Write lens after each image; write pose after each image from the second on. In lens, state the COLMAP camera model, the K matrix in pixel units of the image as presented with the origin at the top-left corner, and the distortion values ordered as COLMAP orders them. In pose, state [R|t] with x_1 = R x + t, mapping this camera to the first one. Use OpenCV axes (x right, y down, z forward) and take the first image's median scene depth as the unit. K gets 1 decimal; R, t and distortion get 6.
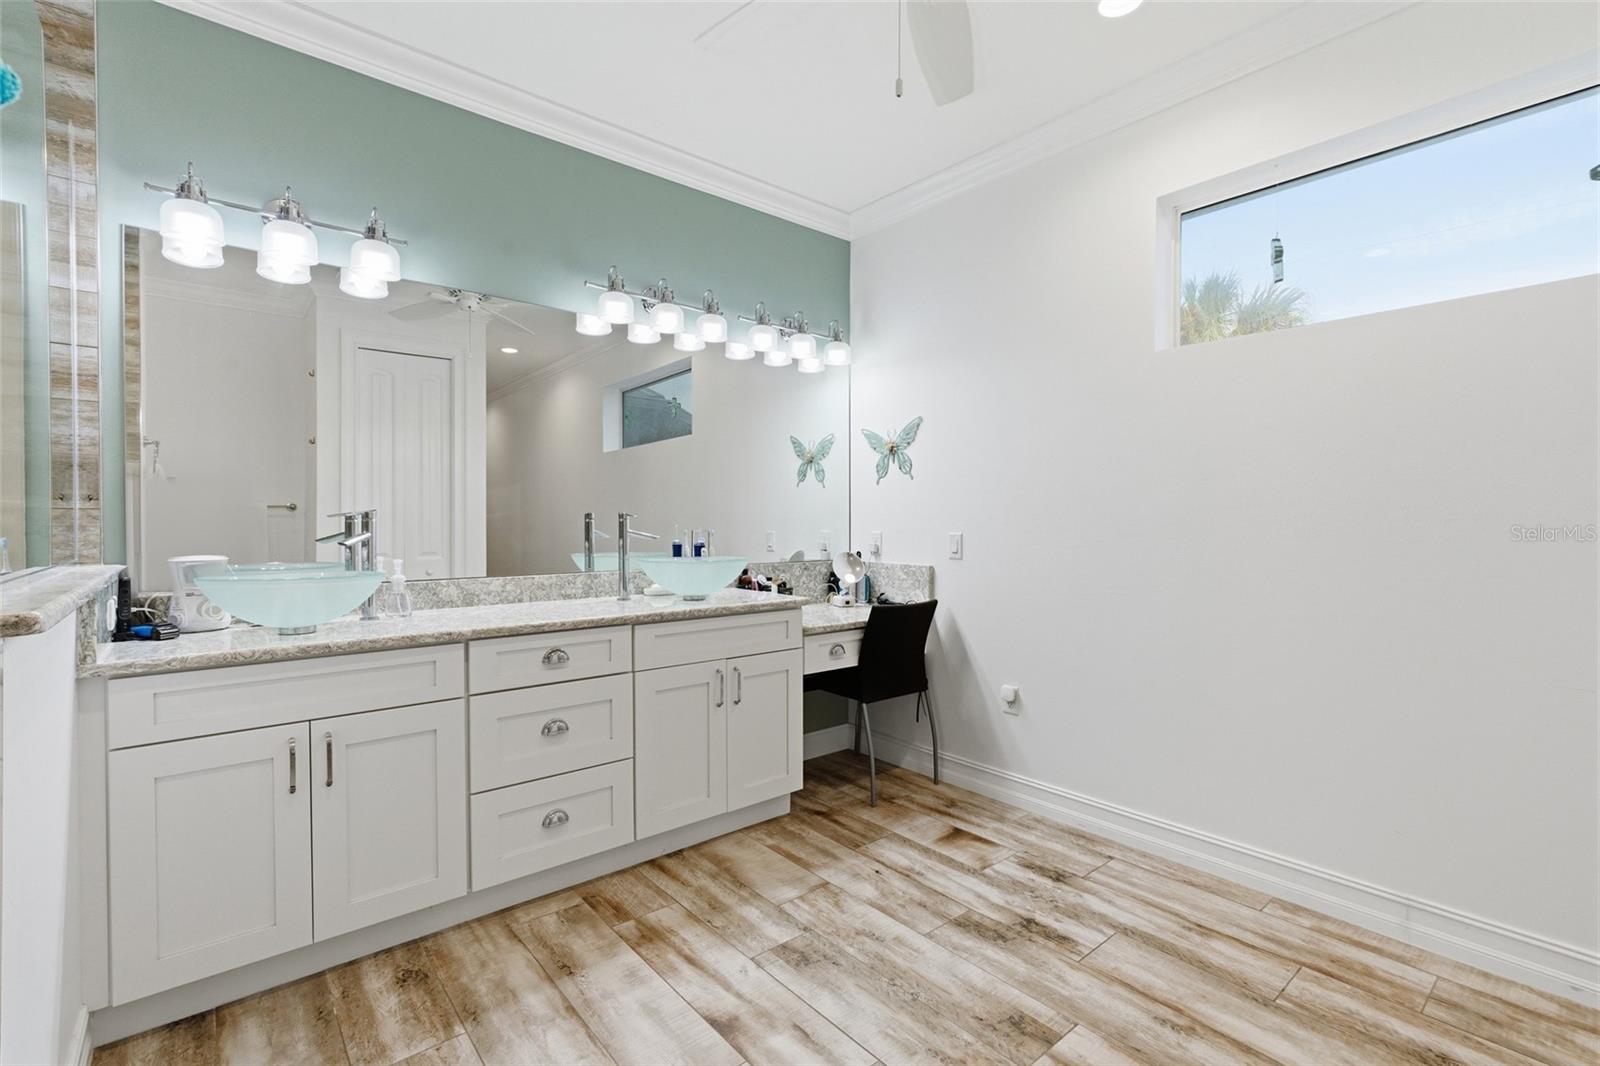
lens RADIAL K [[726.2, 0, 811.4], [0, 726.2, 537.8], [0, 0, 1]] dist [-0.008890, 0.005386]
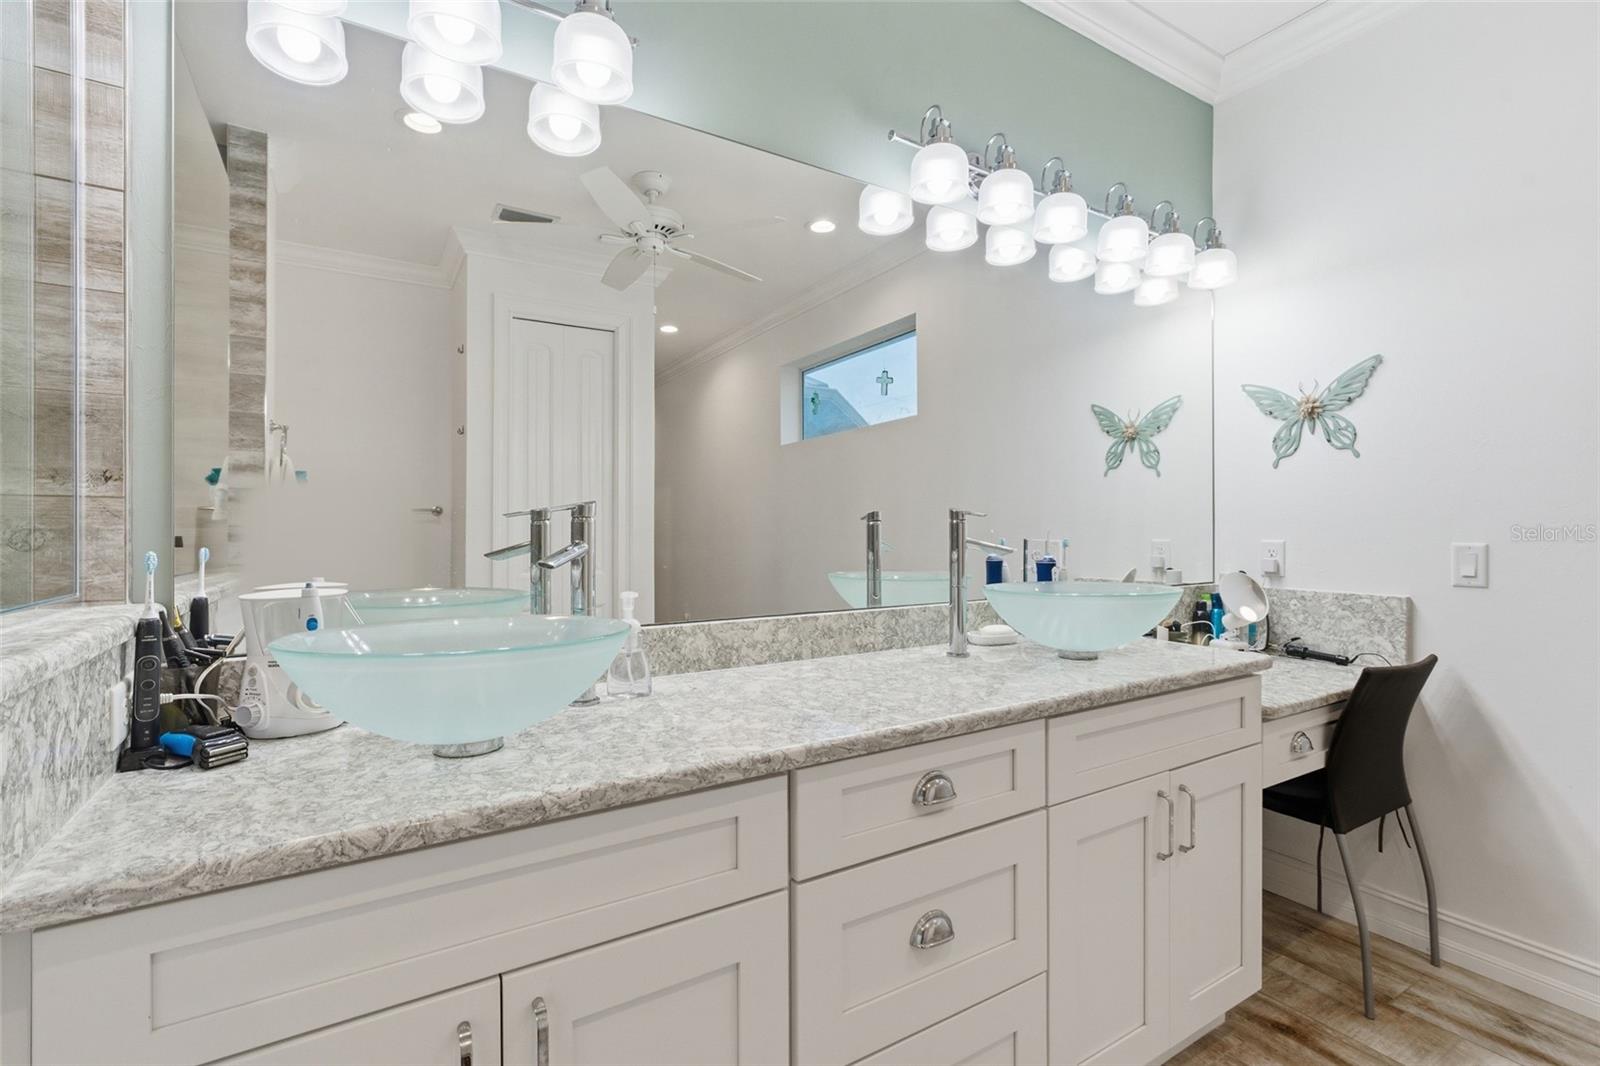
lens RADIAL K [[726.2, 0, 805.8], [0, 726.2, 538.1], [0, 0, 1]] dist [-0.008890, 0.005386]
pose [[0.989652, 0.000522, -0.143487, -0.336320], [-0.002080, 0.999941, -0.010707, -0.004760], [0.143472, 0.010895, 0.989594, 0.443436]]
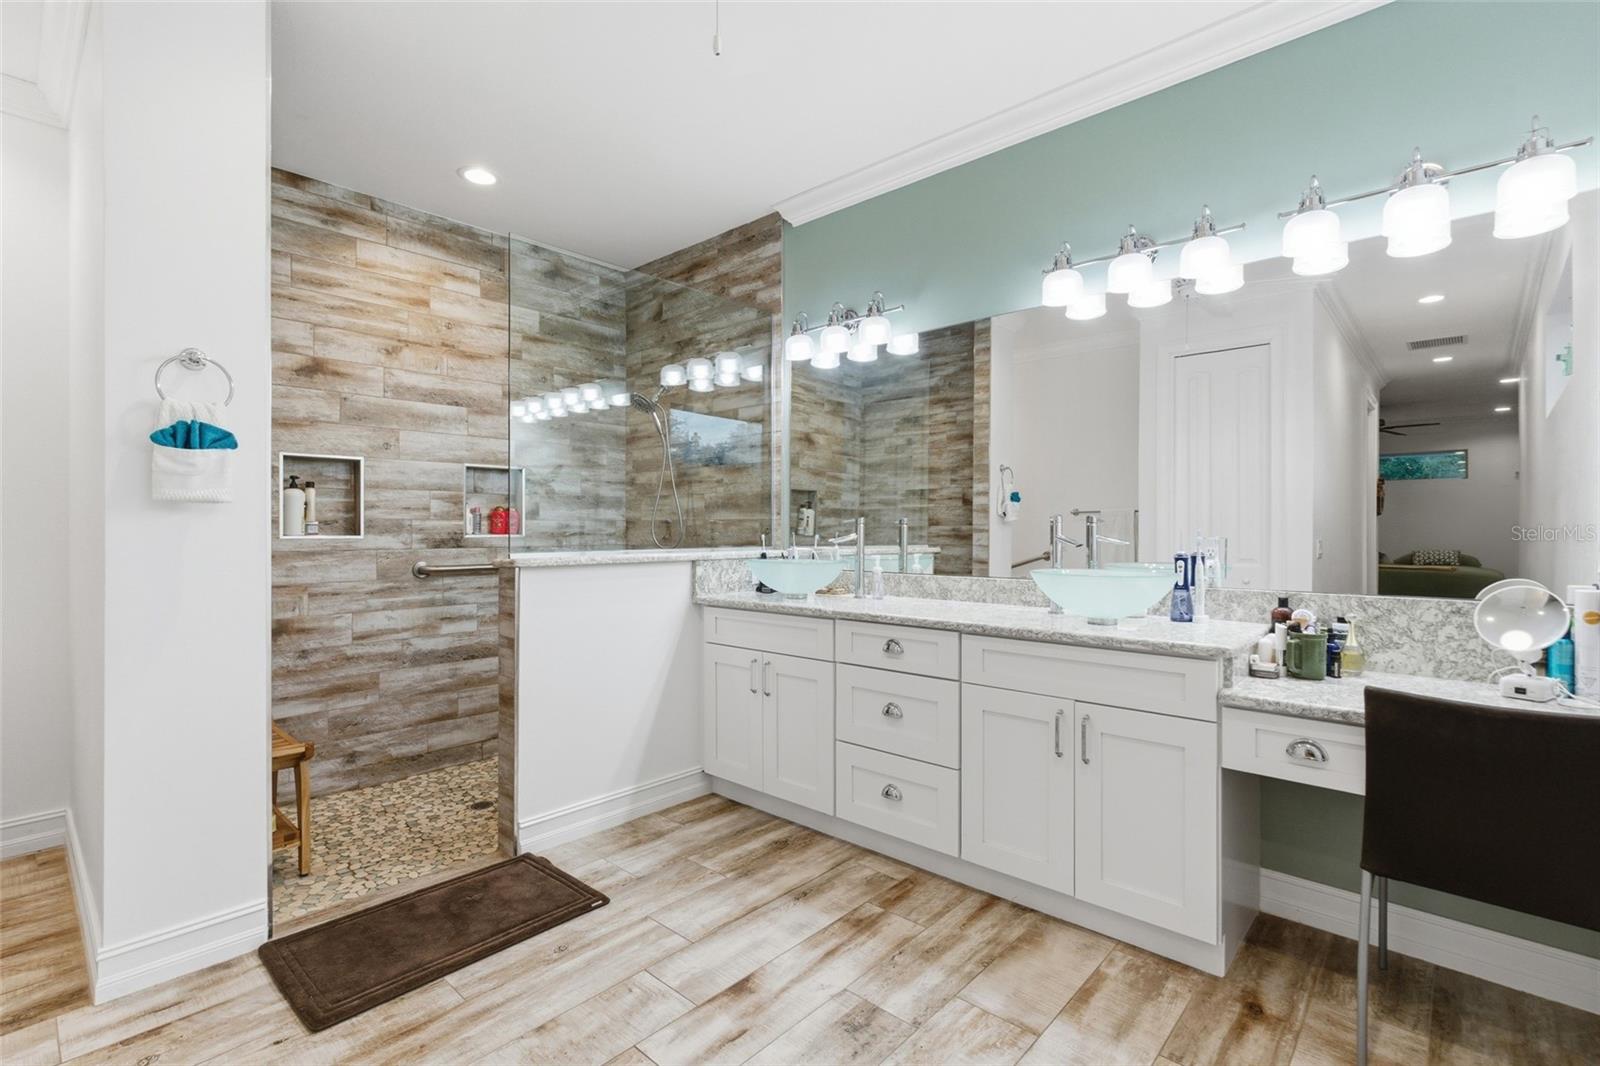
lens RADIAL K [[726.2, 0, 785.7], [0, 726.2, 531.0], [0, 0, 1]] dist [-0.008890, 0.005386]
pose [[0.115539, 0.005254, -0.993289, 0.670475], [-0.019798, 0.999800, 0.002985, -0.013726], [0.993106, 0.019321, 0.115620, 0.639376]]
